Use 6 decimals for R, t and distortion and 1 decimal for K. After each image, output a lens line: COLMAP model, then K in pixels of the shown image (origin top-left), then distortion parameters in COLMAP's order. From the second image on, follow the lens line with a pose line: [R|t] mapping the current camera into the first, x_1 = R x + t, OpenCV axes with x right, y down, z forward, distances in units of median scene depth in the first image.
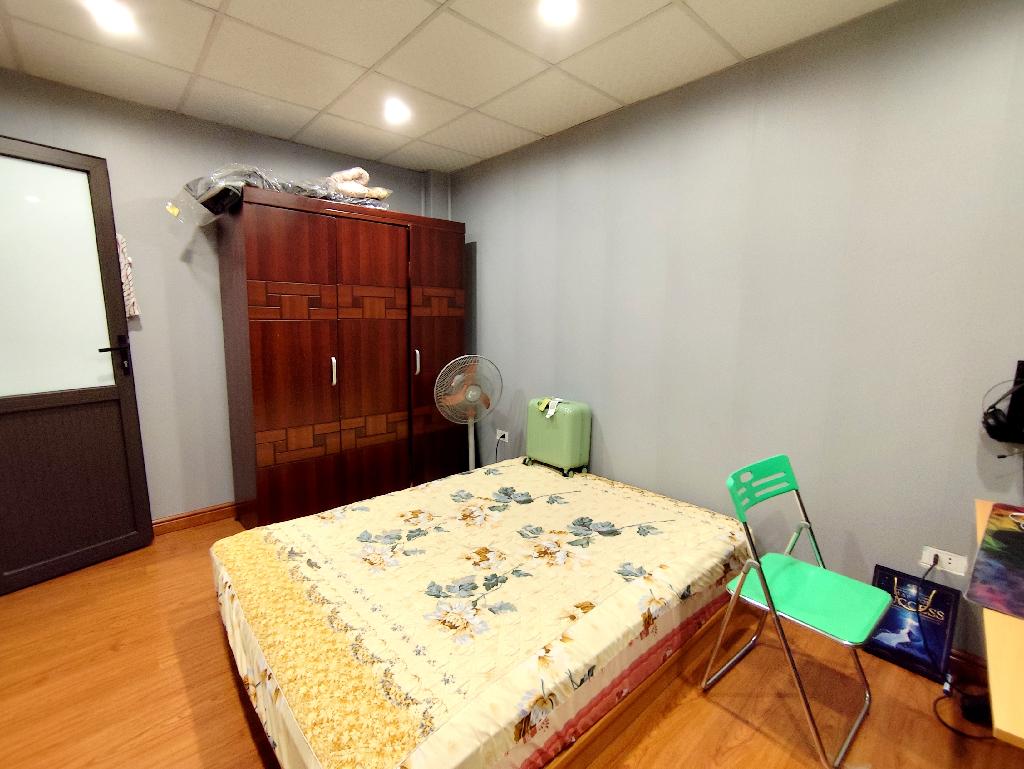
lens RADIAL K [[471.1, 0, 509.3], [0, 471.1, 385.3], [0, 0, 1]] dist [0.001370, 0.000736]
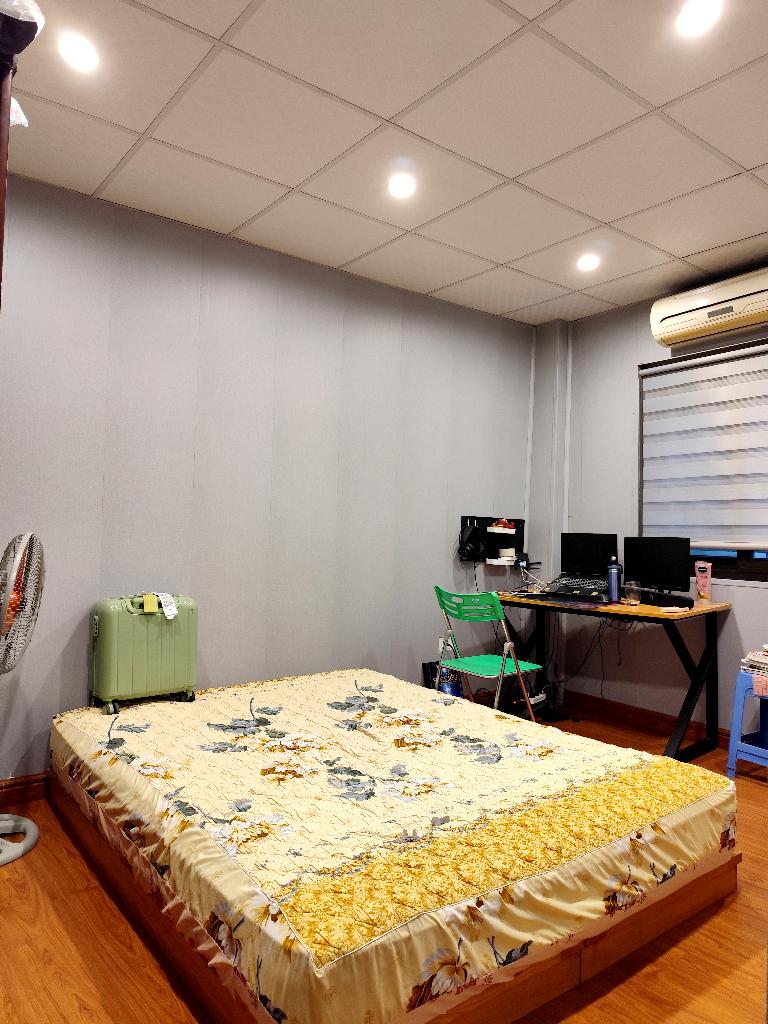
lens RADIAL K [[709.8, 0, 382.4], [0, 709.8, 514.1], [0, 0, 1]] dist [-0.002197, -0.003723]
pose [[0.066393, 0.017592, 0.997638, -1.189050], [0.140604, 0.989703, -0.026810, -0.010974], [-0.987837, 0.142052, 0.063236, 0.824227]]
